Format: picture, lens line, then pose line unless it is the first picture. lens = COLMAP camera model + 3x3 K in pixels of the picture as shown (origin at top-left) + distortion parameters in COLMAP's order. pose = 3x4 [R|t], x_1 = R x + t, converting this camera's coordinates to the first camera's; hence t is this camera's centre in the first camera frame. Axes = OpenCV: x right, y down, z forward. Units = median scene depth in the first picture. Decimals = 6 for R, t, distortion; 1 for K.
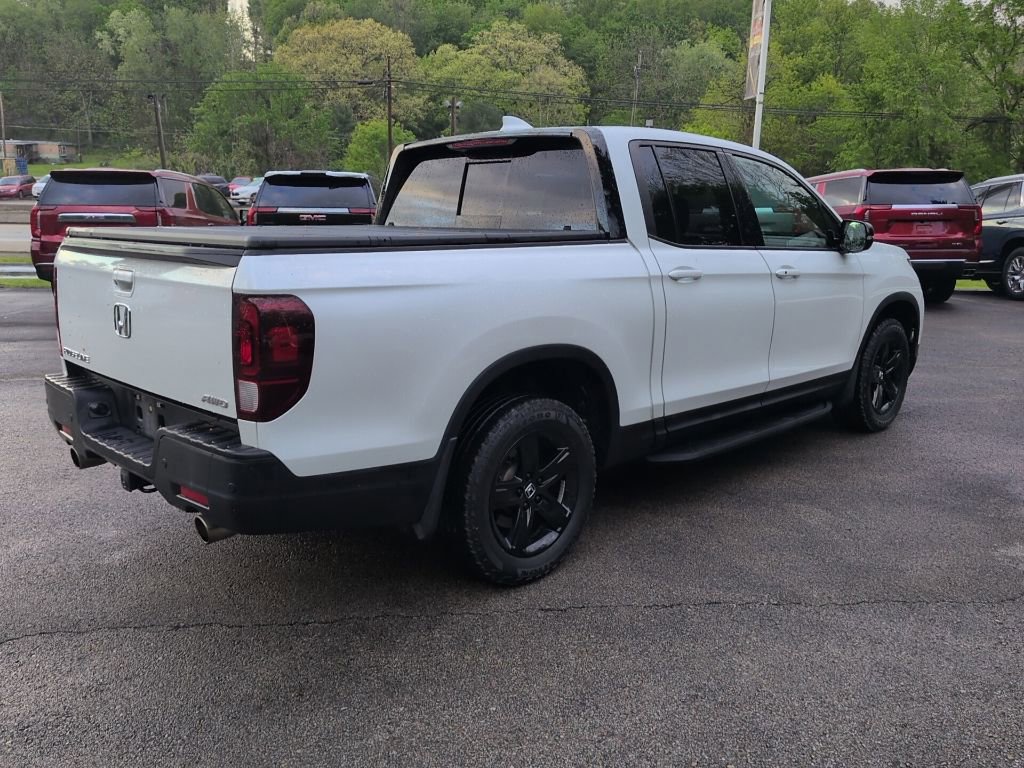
lens RADIAL K [[857.0, 0, 516.9], [0, 857.0, 388.1], [0, 0, 1]] dist [0.083568, -0.143936]
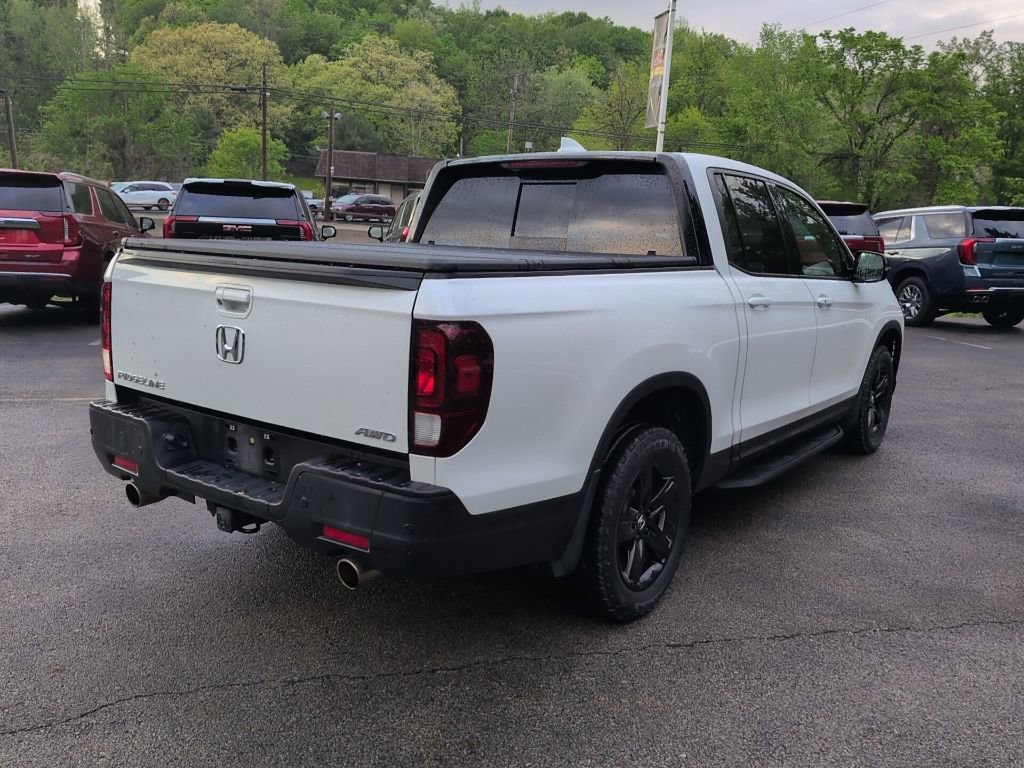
lens RADIAL K [[859.2, 0, 516.5], [0, 859.2, 385.3], [0, 0, 1]] dist [0.086746, -0.156079]
pose [[0.988076, 0.003908, 0.153918, -0.205115], [-0.000404, 0.999740, -0.022787, -0.009733], [-0.153968, 0.022453, 0.987821, 0.039427]]
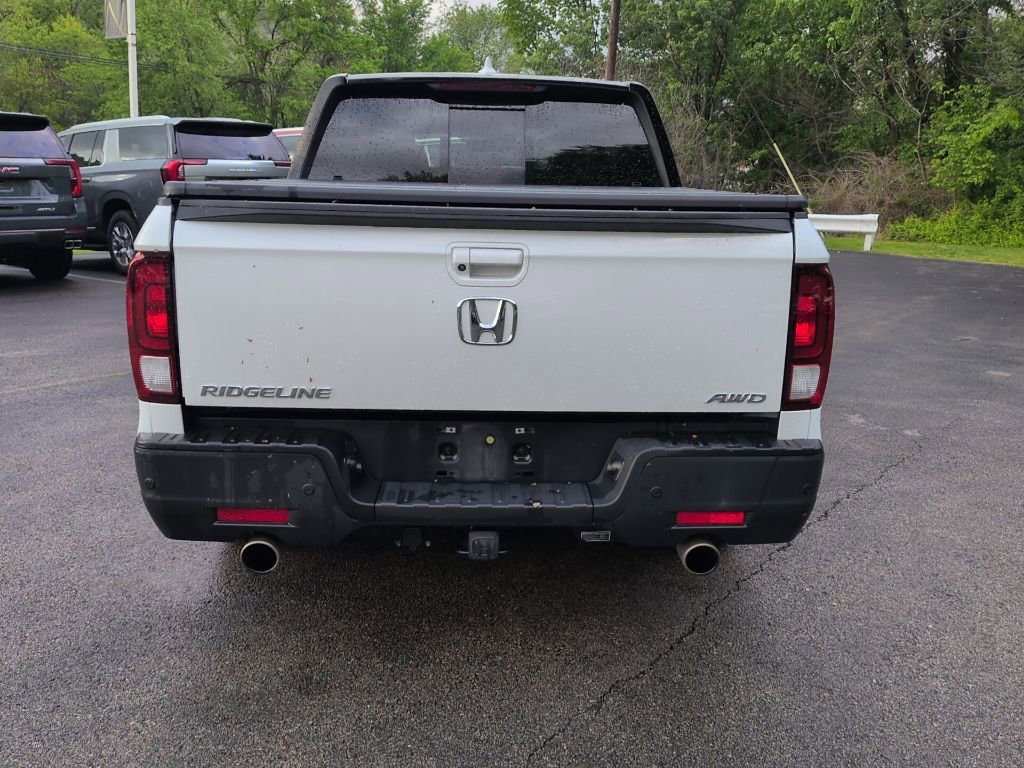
lens RADIAL K [[857.0, 0, 516.9], [0, 857.0, 388.1], [0, 0, 1]] dist [0.083568, -0.143936]
pose [[0.681135, -0.165041, 0.713313, -0.646444], [0.129310, 0.986064, 0.104671, -0.064458], [-0.720648, 0.020943, 0.692985, 0.347212]]
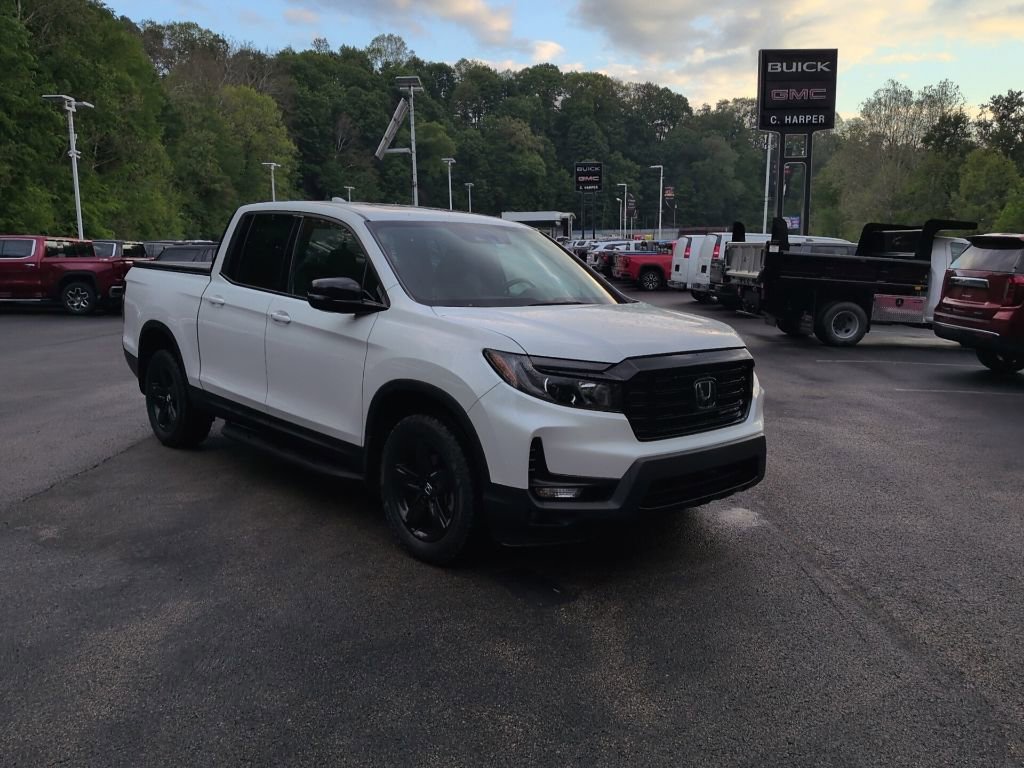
lens RADIAL K [[857.0, 0, 516.9], [0, 857.0, 388.1], [0, 0, 1]] dist [0.083568, -0.143936]
pose [[-0.037217, 0.154209, -0.987337, 1.423639], [-0.232700, 0.959523, 0.158636, -0.293873], [0.971836, 0.235658, 0.000174, 1.311699]]
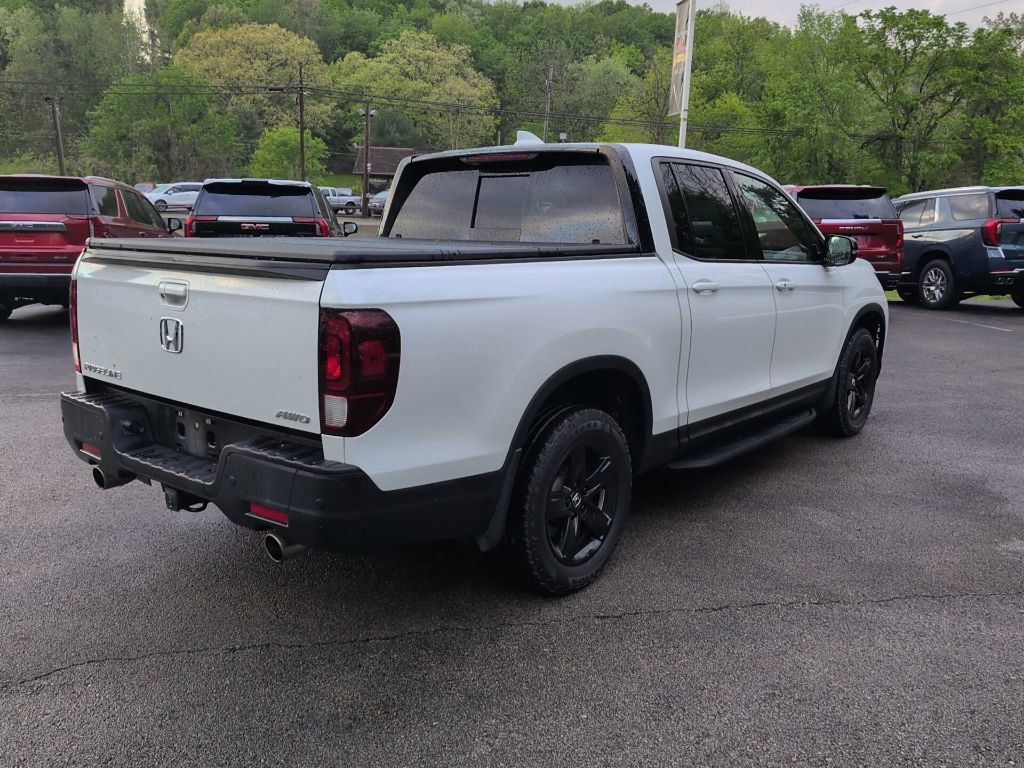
lens RADIAL K [[859.2, 0, 516.5], [0, 859.2, 385.3], [0, 0, 1]] dist [0.086746, -0.156079]
pose [[0.994606, -0.011468, 0.103090, -0.117979], [0.012997, 0.999815, -0.014165, -0.001964], [-0.102909, 0.015428, 0.994571, -0.004799]]
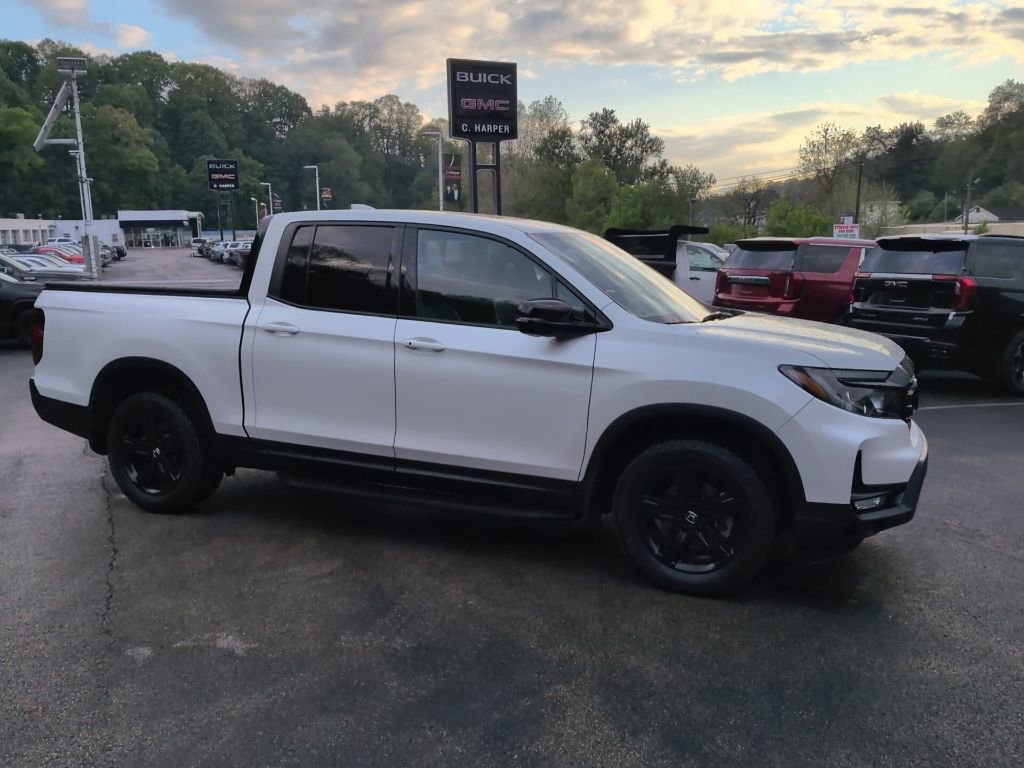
lens RADIAL K [[859.2, 0, 516.5], [0, 859.2, 385.3], [0, 0, 1]] dist [0.086746, -0.156079]
pose [[0.375988, 0.136144, -0.916569, 1.247354], [-0.202584, 0.977296, 0.062061, -0.169047], [0.904208, 0.162348, 0.395032, 0.708697]]
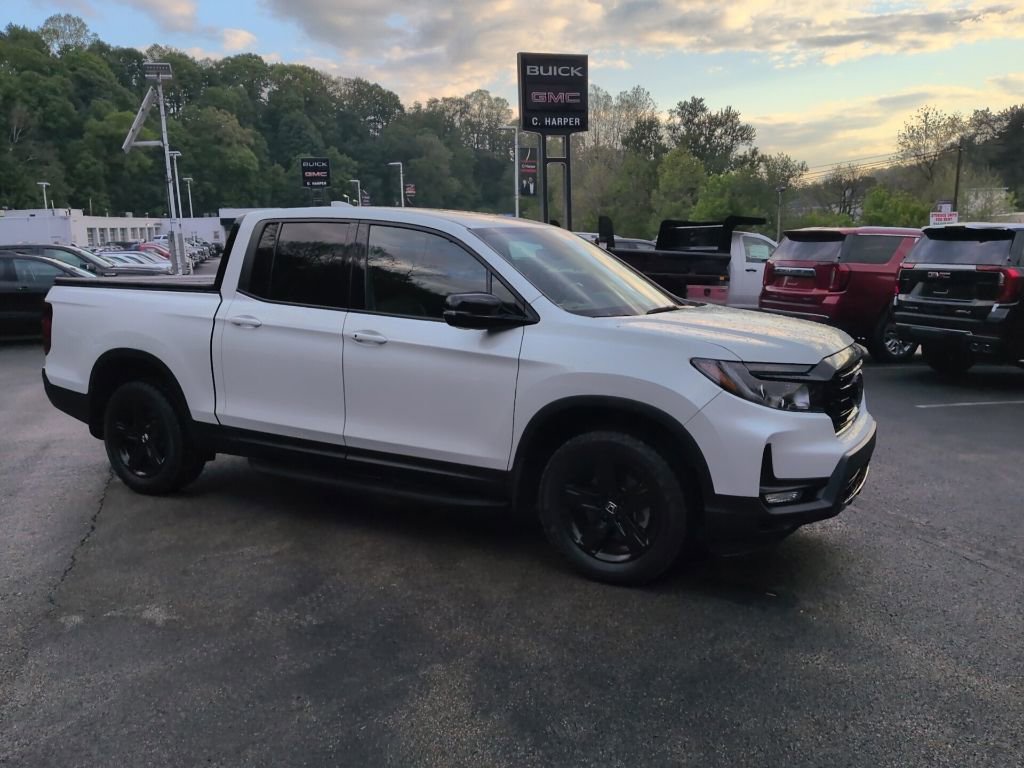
lens RADIAL K [[859.2, 0, 516.5], [0, 859.2, 385.3], [0, 0, 1]] dist [0.086746, -0.156079]
pose [[0.278640, 0.145729, -0.949275, 1.327093], [-0.201476, 0.975296, 0.090584, -0.203734], [0.939025, 0.166016, 0.301117, 0.858995]]
